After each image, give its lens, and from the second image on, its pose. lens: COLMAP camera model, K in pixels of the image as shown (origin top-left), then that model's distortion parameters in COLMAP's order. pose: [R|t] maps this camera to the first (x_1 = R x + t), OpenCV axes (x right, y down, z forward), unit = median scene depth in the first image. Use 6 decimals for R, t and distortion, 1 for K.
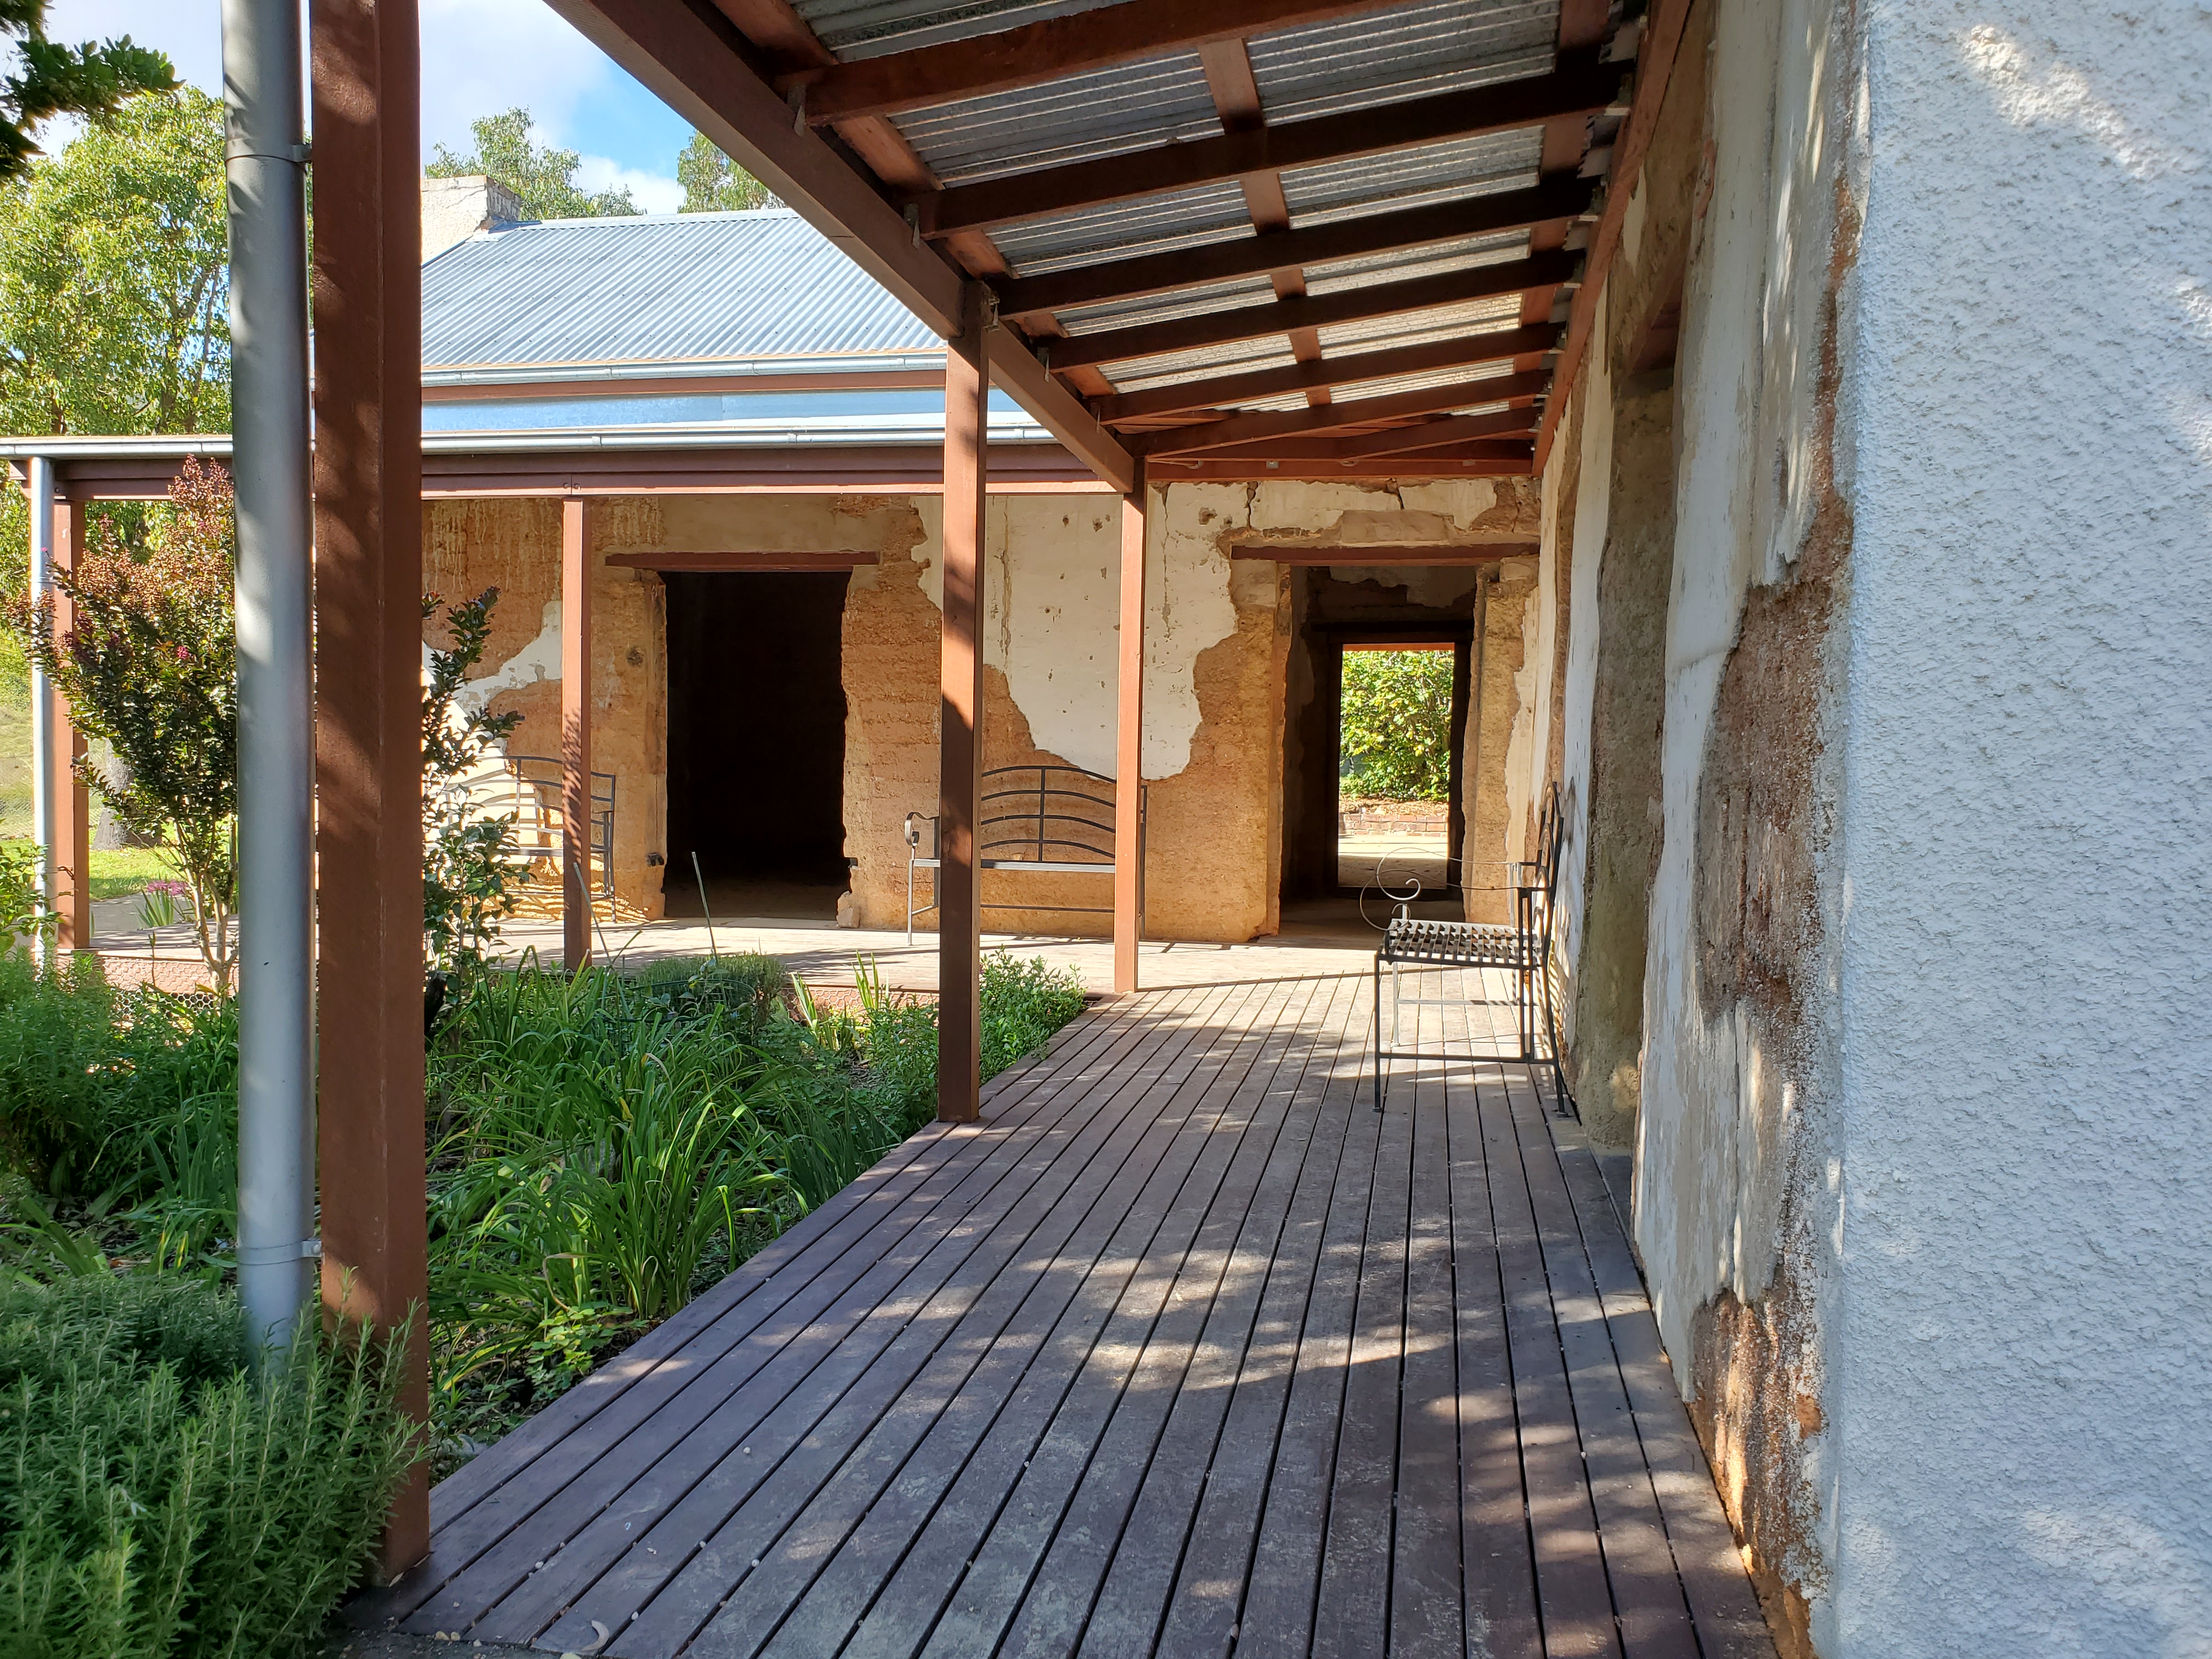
lens RADIAL K [[1654.0, 0, 1106.0], [0, 1654.0, 829.5], [0, 0, 1]] dist [0.120744, 0.001454]
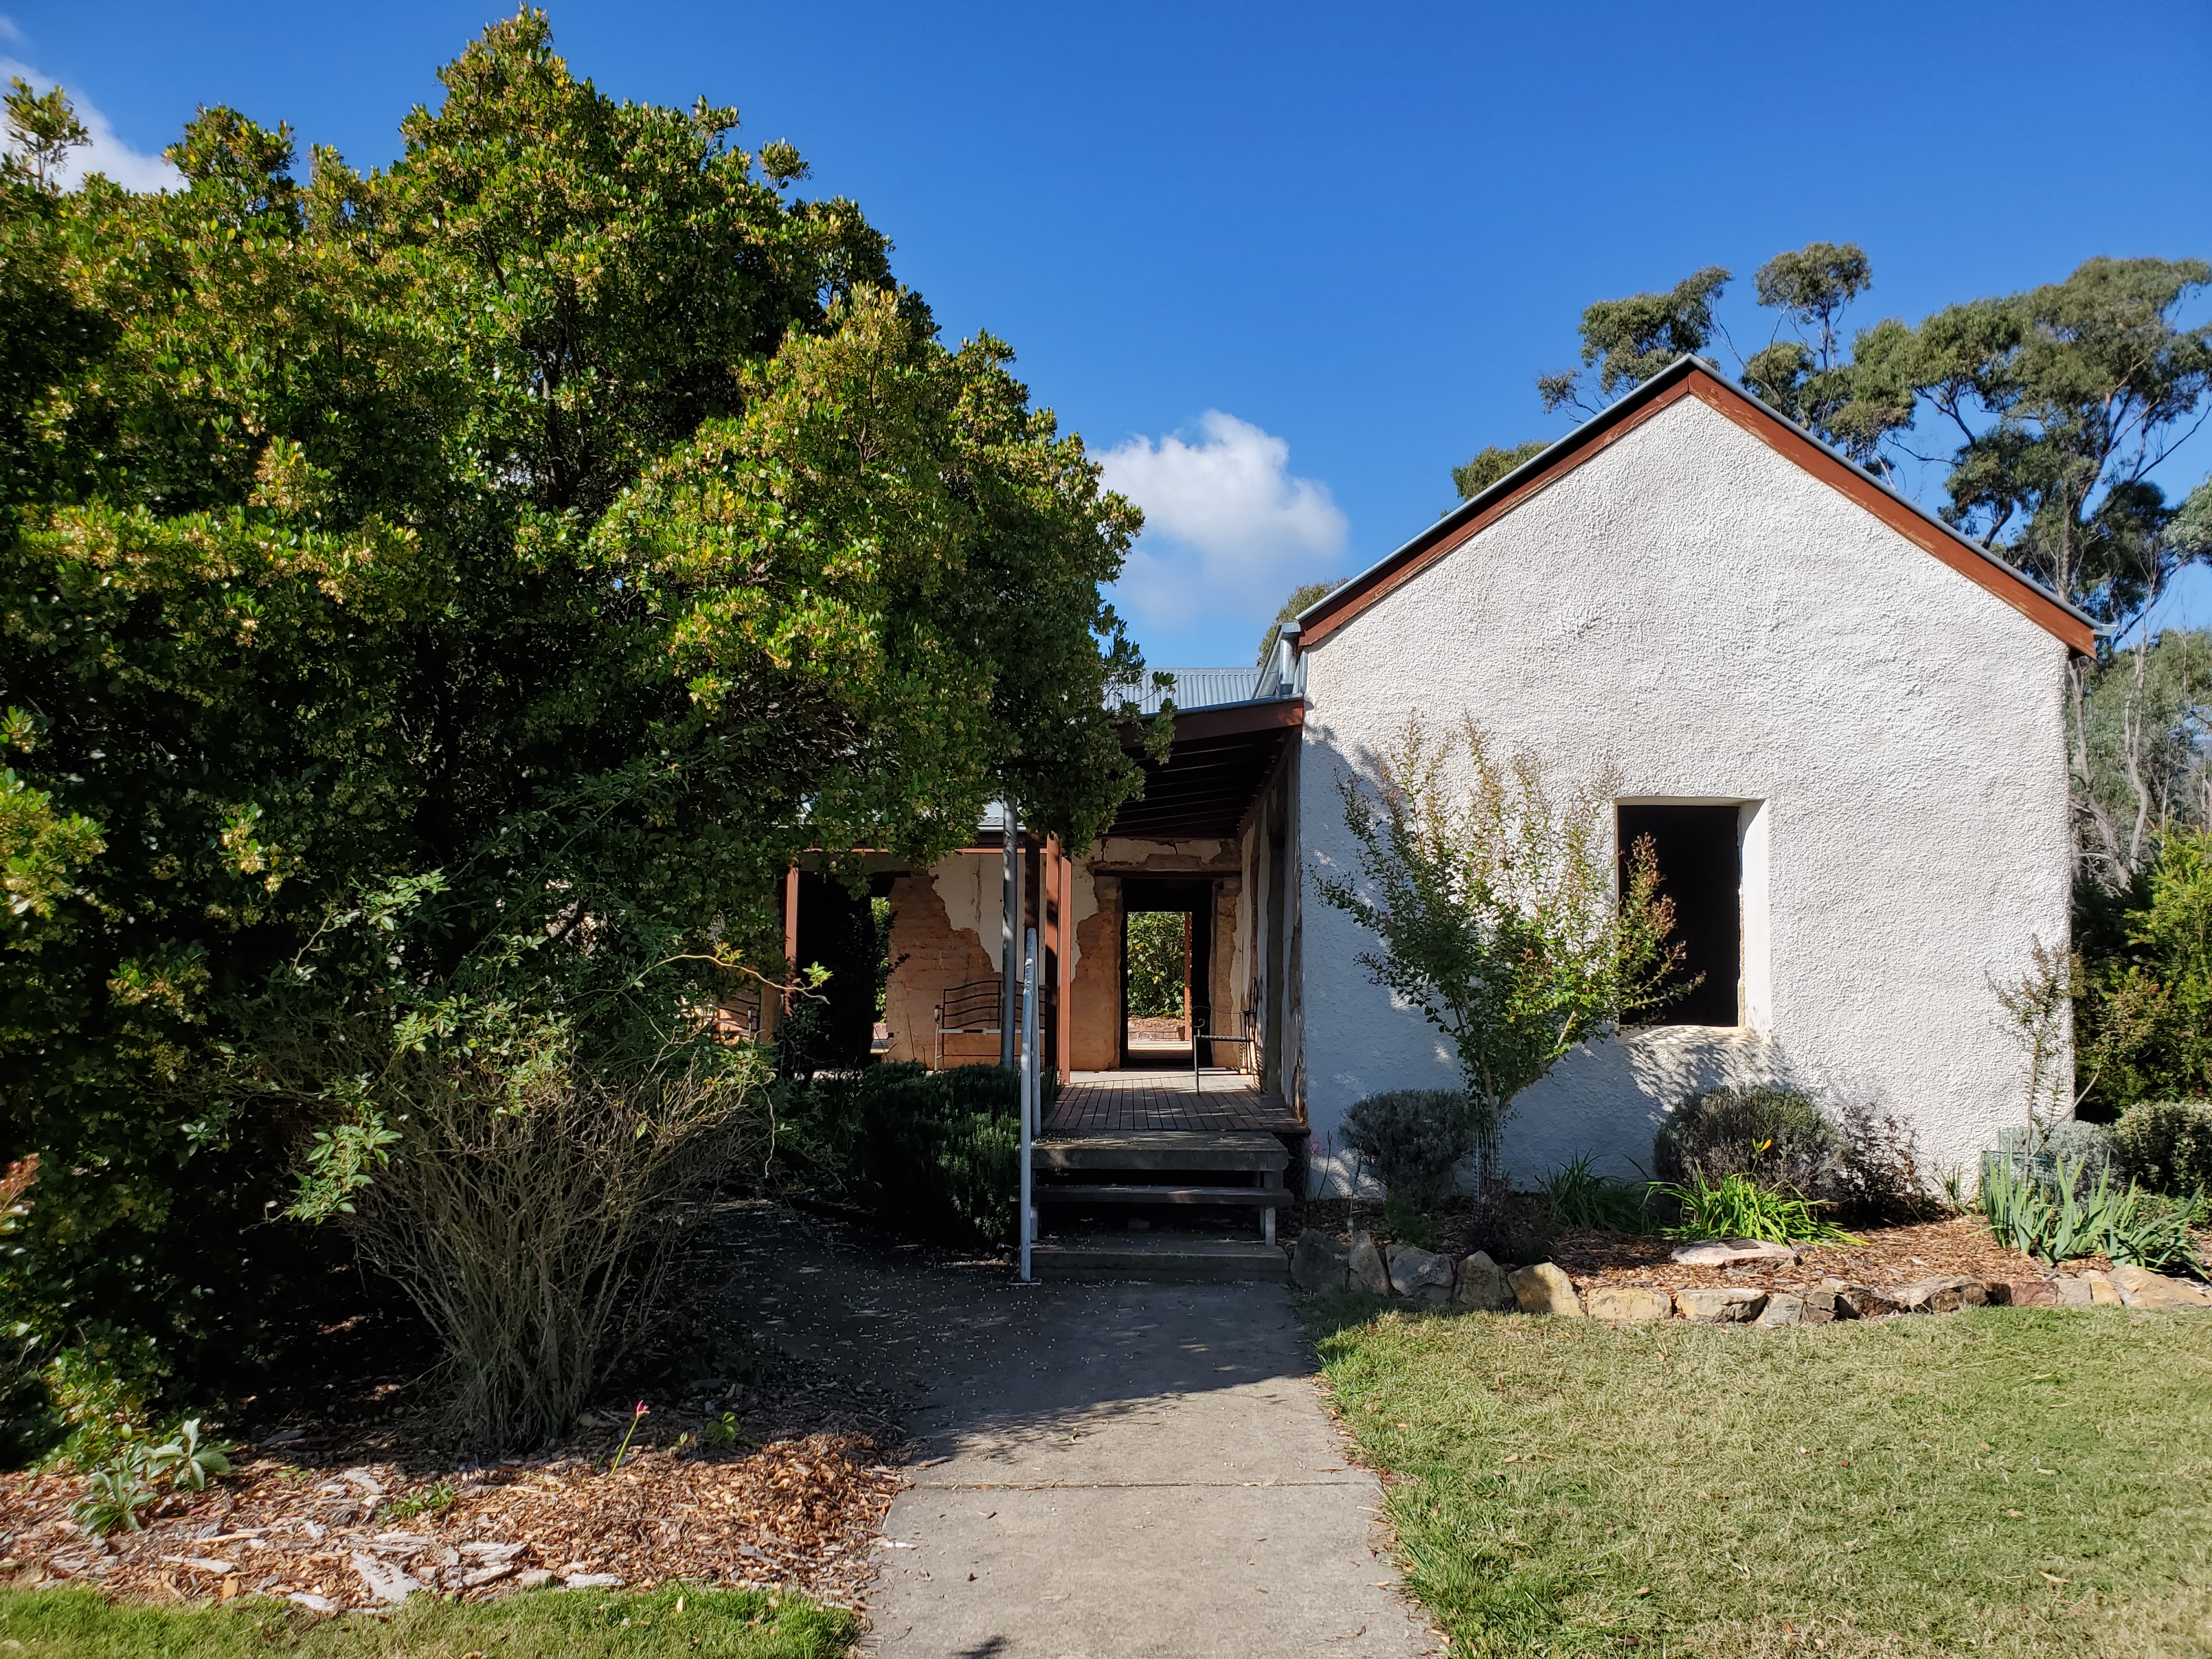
lens RADIAL K [[1650.8, 0, 1106.0], [0, 1650.8, 829.5], [0, 0, 1]] dist [-0.009260, 0.030782]
pose [[0.983972, 0.009279, 0.178080, -0.266360], [0.016729, 0.989438, -0.143988, 0.068975], [-0.177535, 0.144659, 0.973424, -0.951668]]
